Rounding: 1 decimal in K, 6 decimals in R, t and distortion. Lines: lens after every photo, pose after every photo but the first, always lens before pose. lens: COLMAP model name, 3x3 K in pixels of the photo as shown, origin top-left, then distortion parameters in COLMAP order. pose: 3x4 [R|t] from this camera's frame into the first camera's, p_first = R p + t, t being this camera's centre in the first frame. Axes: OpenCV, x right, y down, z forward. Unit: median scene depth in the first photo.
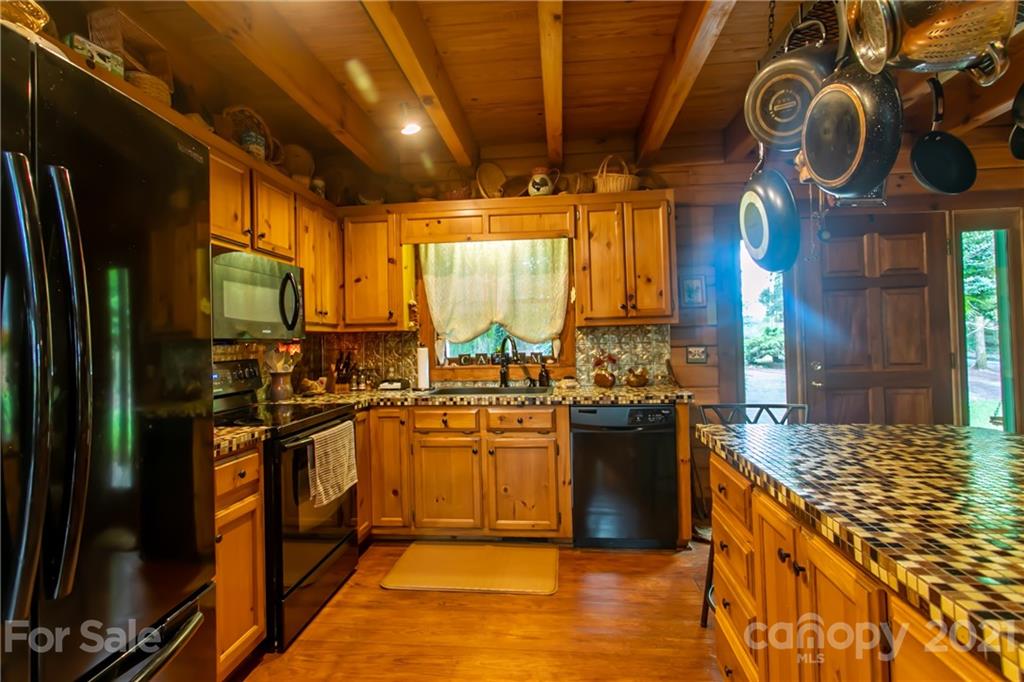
lens RADIAL K [[495.1, 0, 512.1], [0, 495.1, 334.8], [0, 0, 1]] dist [-0.003872, -0.000216]
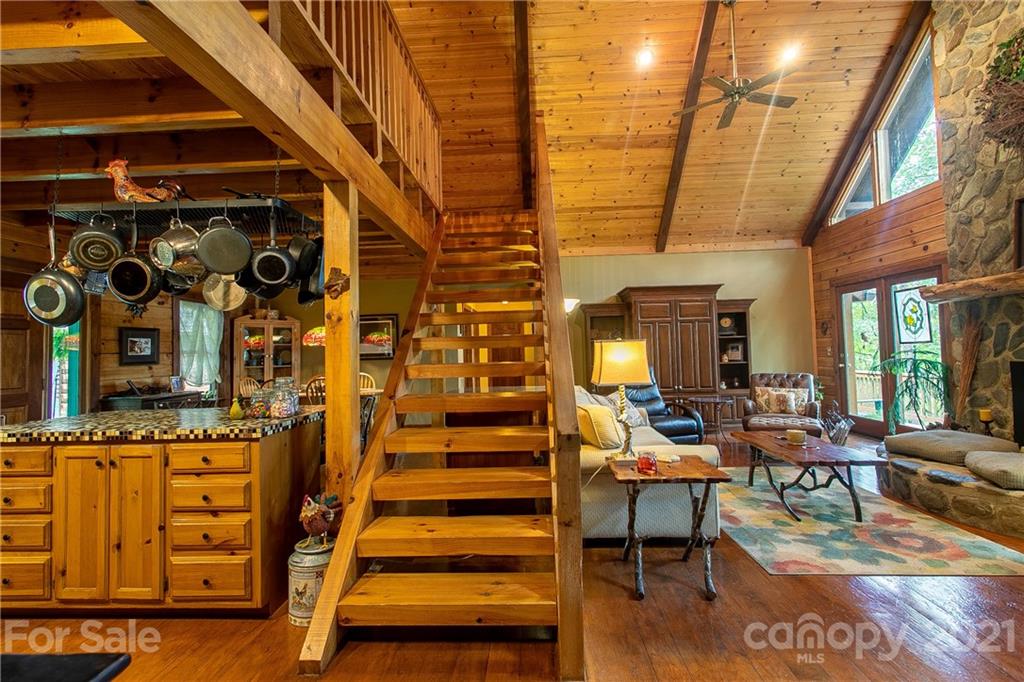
lens RADIAL K [[495.1, 0, 512.6], [0, 495.1, 322.6], [0, 0, 1]] dist [-0.003872, -0.000216]
pose [[-0.069088, 0.080211, 0.994381, -0.613320], [0.016759, 0.996715, -0.079235, 0.012447], [-0.997470, 0.011191, -0.070205, -0.227105]]
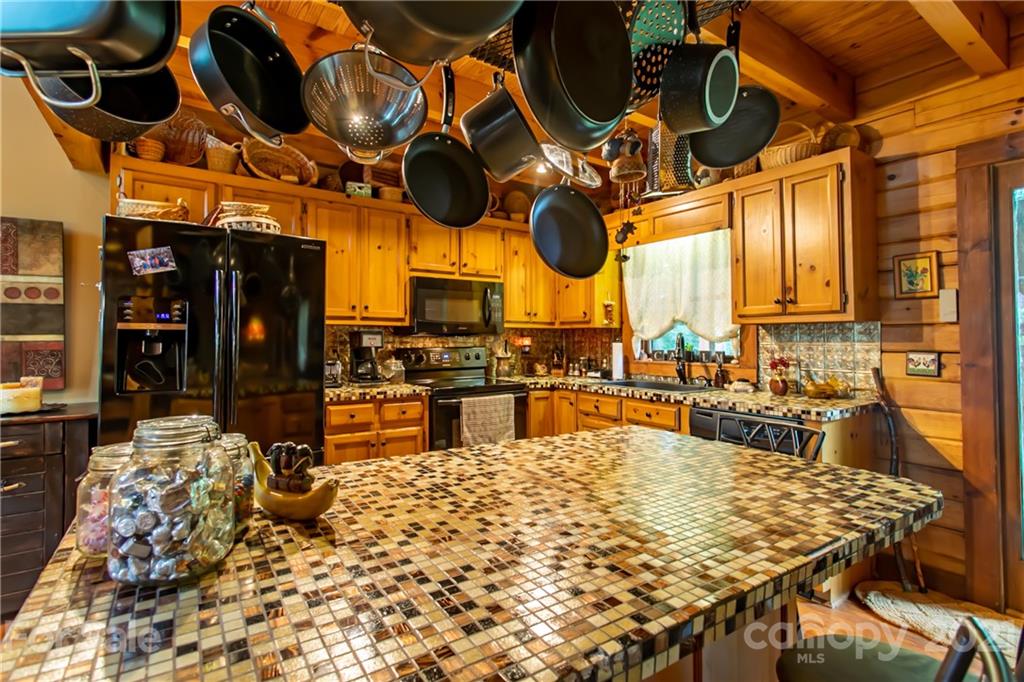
lens RADIAL K [[495.1, 0, 509.5], [0, 495.1, 335.0], [0, 0, 1]] dist [-0.003872, -0.000216]
pose [[0.653289, 0.018249, -0.756889, 0.564749], [-0.006015, 0.999803, 0.018914, -0.012076], [0.757085, -0.007803, 0.653270, 0.087579]]
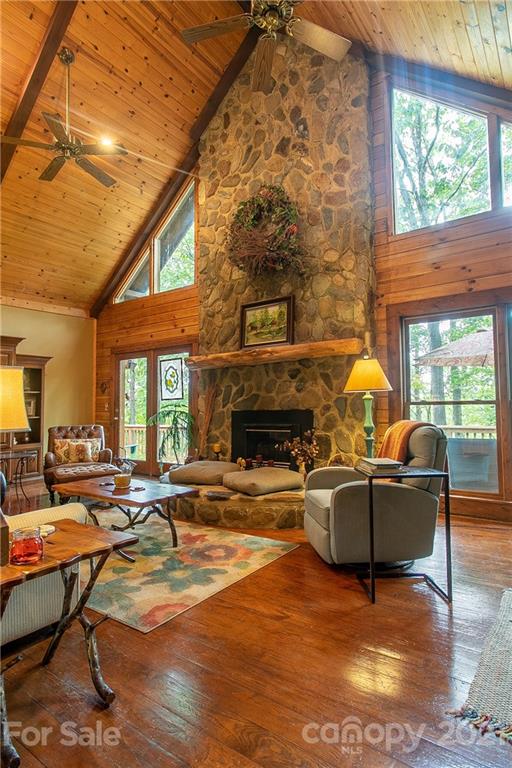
lens RADIAL K [[416.9, 0, 252.6], [0, 416.9, 375.8], [0, 0, 1]] dist [0.000081, 0.004431]
pose [[-0.872638, 0.072360, 0.482977, -0.247276], [0.035149, 0.995703, -0.085669, 0.043159], [-0.487100, -0.057782, -0.871432, -0.209843]]
